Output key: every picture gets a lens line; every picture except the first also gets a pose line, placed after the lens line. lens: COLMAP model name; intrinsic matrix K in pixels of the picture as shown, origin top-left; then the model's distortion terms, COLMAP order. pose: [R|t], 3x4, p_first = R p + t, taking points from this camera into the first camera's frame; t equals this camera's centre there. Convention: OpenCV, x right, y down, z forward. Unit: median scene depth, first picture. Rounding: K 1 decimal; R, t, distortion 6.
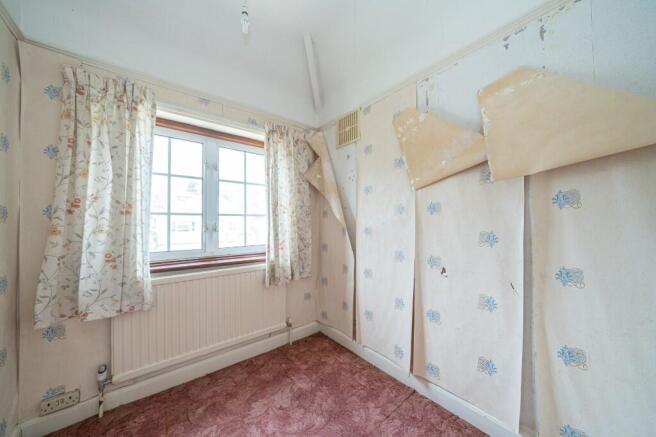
lens RADIAL K [[230.4, 0, 331.1], [0, 230.4, 217.4], [0, 0, 1]] dist [-0.000440, -0.000154]
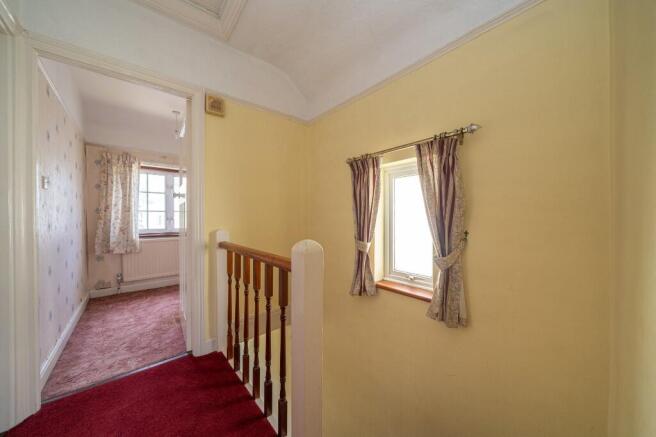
lens RADIAL K [[224.3, 0, 325.0], [0, 224.3, 216.6], [0, 0, 1]] dist [0.000007, 0.000066]
pose [[0.999605, 0.000570, 0.028102, 1.114077], [-0.001093, 0.999827, 0.018591, -0.007222], [-0.028087, -0.018614, 0.999432, -1.419741]]
